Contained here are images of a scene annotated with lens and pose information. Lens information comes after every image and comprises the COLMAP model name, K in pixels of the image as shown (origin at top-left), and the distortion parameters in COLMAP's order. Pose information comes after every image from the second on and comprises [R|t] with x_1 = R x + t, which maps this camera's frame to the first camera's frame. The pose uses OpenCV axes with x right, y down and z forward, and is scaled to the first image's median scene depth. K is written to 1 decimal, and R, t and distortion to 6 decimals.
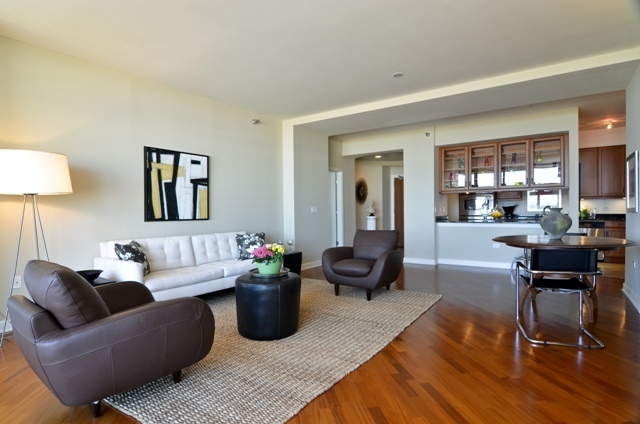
lens RADIAL K [[339.2, 0, 318.0], [0, 339.2, 215.4], [0, 0, 1]] dist [-0.014773, -0.001438]
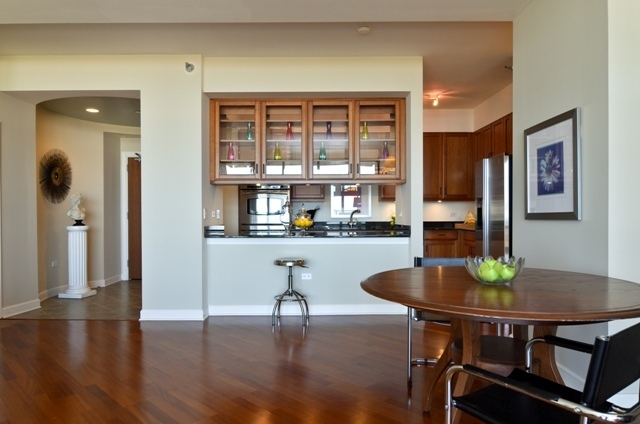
lens RADIAL K [[433.9, 0, 313.0], [0, 433.9, 220.5], [0, 0, 1]] dist [-0.017740, -0.002361]
pose [[0.820400, 0.002041, 0.571786, 0.101664], [0.000447, 0.999991, -0.004211, -0.003673], [-0.571790, 0.003710, 0.820392, 0.351368]]
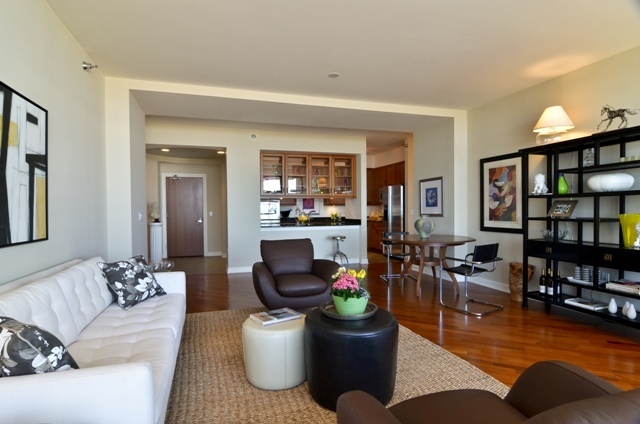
lens RADIAL K [[339.2, 0, 317.2], [0, 339.2, 213.5], [0, 0, 1]] dist [-0.014773, -0.001438]
pose [[0.612840, -0.002709, 0.790203, -0.321113], [0.012591, 0.999901, -0.006337, -0.012039], [-0.790107, 0.013833, 0.612813, 0.268631]]
